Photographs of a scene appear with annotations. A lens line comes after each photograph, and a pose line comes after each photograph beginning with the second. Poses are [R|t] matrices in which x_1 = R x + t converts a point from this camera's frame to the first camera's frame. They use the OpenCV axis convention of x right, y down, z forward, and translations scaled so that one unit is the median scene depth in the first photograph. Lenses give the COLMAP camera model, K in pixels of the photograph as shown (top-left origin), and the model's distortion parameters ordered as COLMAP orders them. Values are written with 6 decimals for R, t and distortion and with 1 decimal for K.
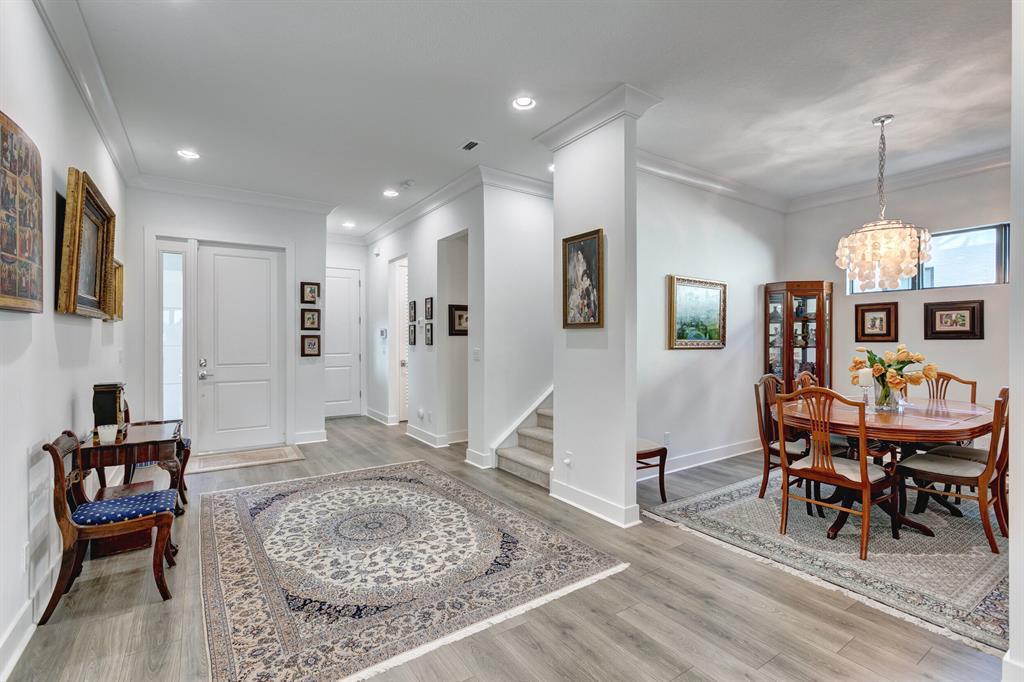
lens RADIAL K [[460.0, 0, 501.7], [0, 460.0, 341.1], [0, 0, 1]] dist [-0.002993, 0.002616]
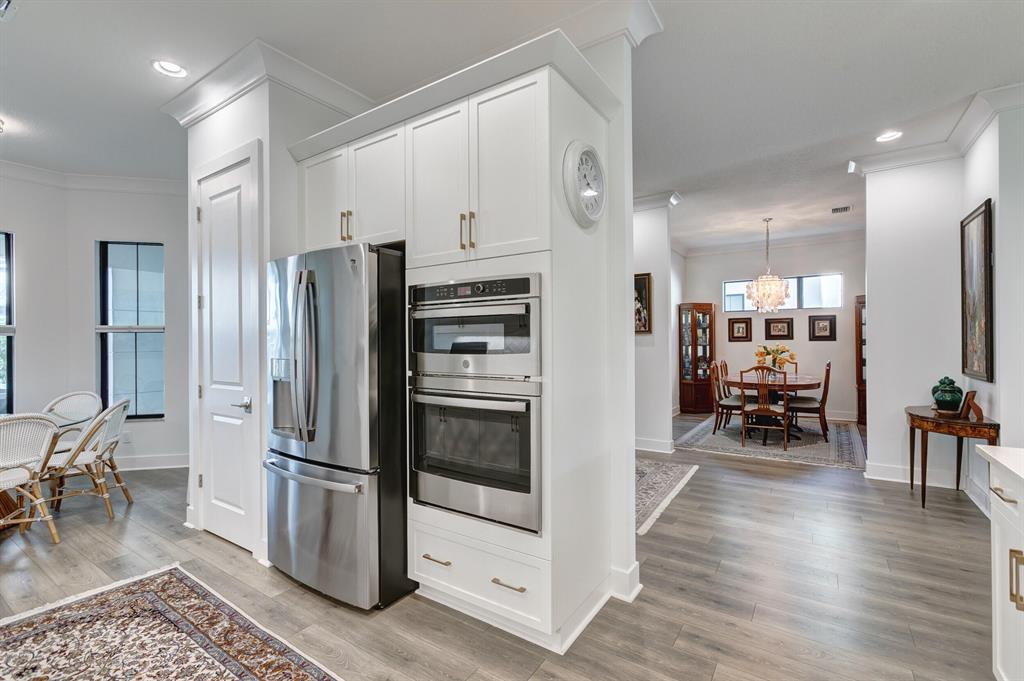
lens RADIAL K [[460.0, 0, 511.2], [0, 460.0, 337.1], [0, 0, 1]] dist [-0.002993, 0.002616]
pose [[0.923555, -0.003159, 0.383452, -0.660165], [0.008206, 0.999900, -0.011526, -0.001811], [-0.383377, 0.013792, 0.923489, -0.237778]]
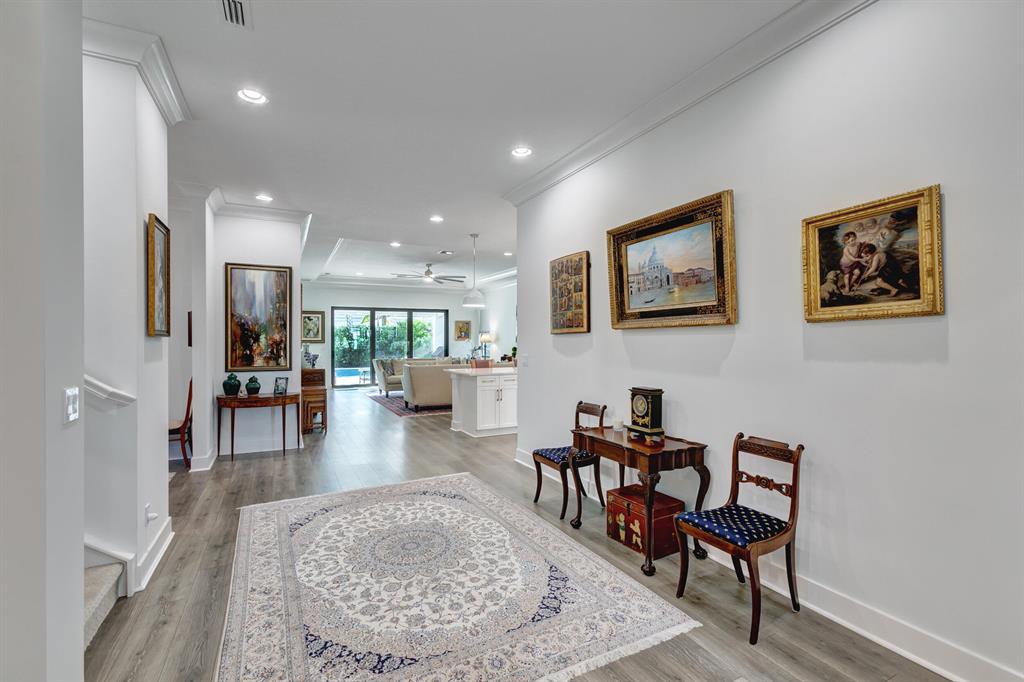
lens RADIAL K [[460.0, 0, 512.4], [0, 460.0, 338.8], [0, 0, 1]] dist [-0.002993, 0.002616]
pose [[-0.994637, 0.002812, 0.103386, -0.425616], [0.002373, 0.999988, -0.004372, -0.015840], [-0.103397, -0.004103, -0.994632, 1.395274]]
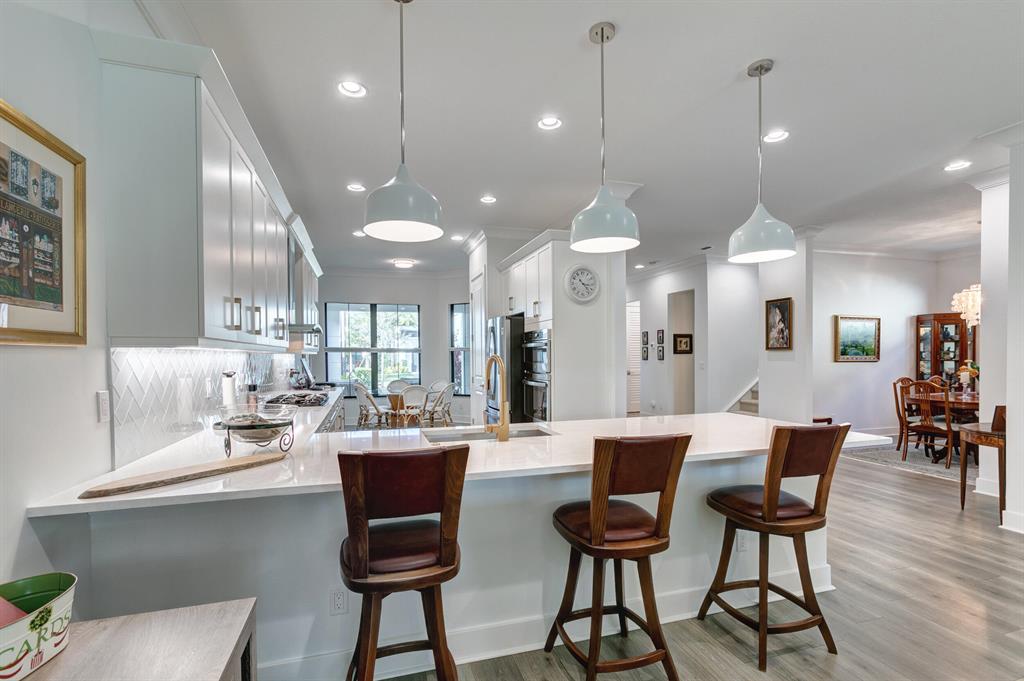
lens RADIAL K [[460.0, 0, 509.7], [0, 460.0, 362.7], [0, 0, 1]] dist [-0.002993, 0.002616]
pose [[0.960642, -0.001714, -0.277785, -0.277071], [0.005150, 0.999919, 0.011641, -0.003565], [0.277742, -0.012613, 0.960573, -0.848906]]
